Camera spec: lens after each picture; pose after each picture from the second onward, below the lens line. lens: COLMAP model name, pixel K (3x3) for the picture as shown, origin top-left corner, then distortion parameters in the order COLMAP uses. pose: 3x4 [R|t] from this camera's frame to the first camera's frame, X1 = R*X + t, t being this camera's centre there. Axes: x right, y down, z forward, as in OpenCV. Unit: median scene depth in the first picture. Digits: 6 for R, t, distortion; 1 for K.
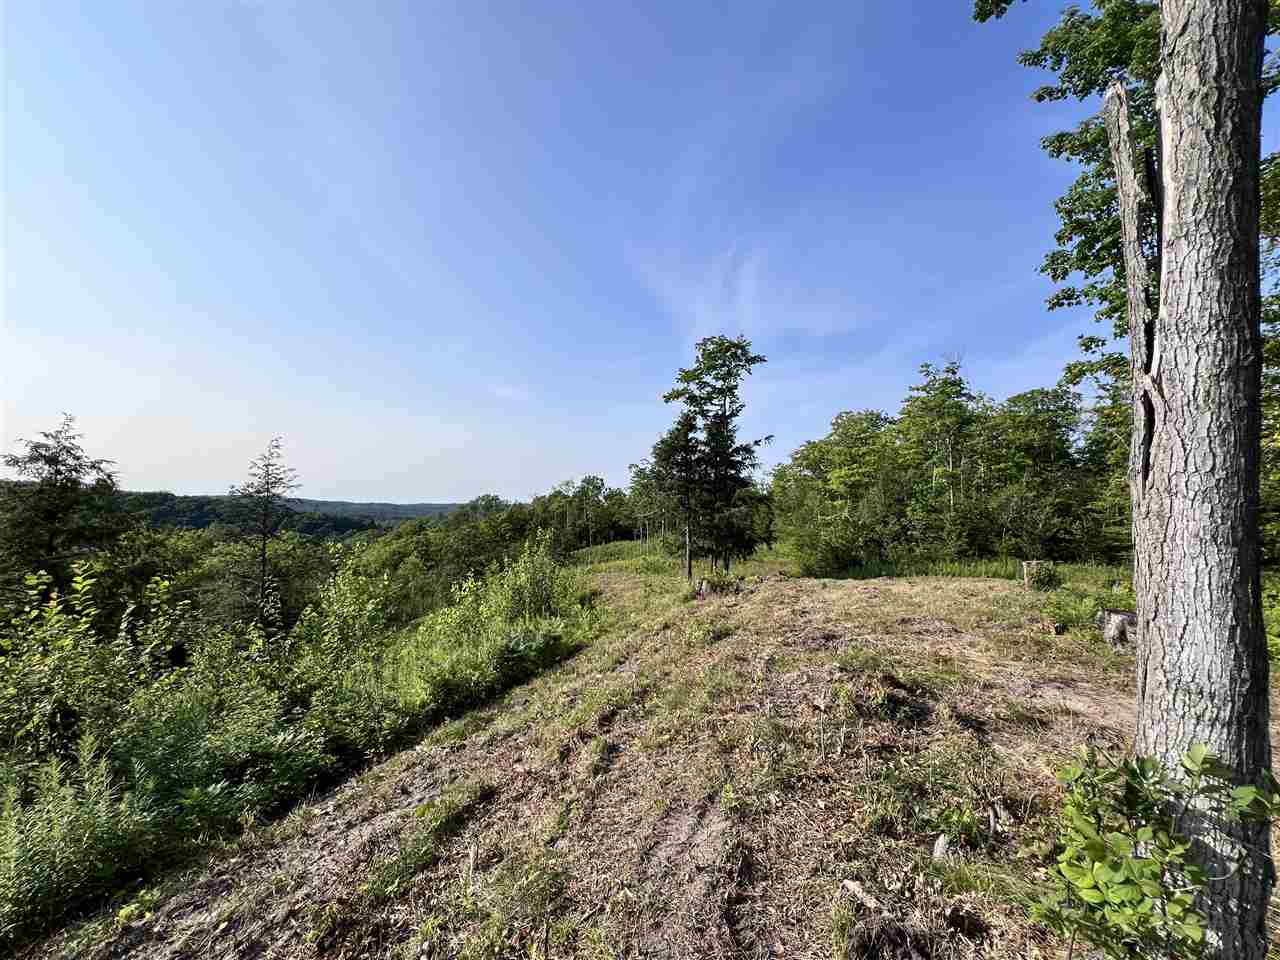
lens RADIAL K [[513.0, 0, 644.7], [0, 513.0, 486.1], [0, 0, 1]] dist [-0.002696, -0.000123]
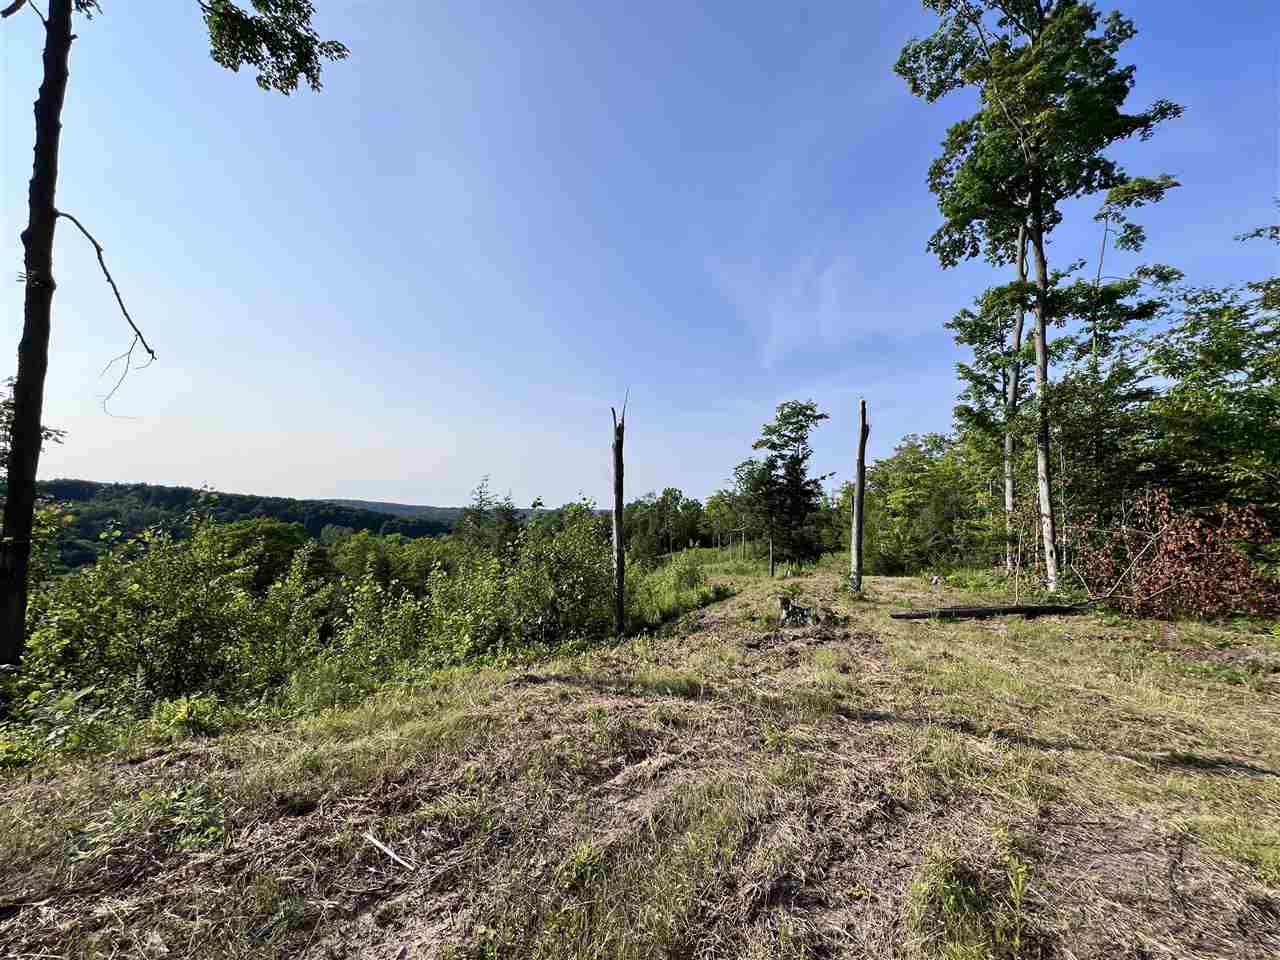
lens RADIAL K [[513.0, 0, 631.2], [0, 513.0, 468.8], [0, 0, 1]] dist [-0.002696, -0.000123]
pose [[0.987571, -0.004123, -0.157118, -0.068610], [-0.003185, 0.998926, -0.046227, -0.042544], [0.157140, 0.046153, 0.986497, -0.418697]]
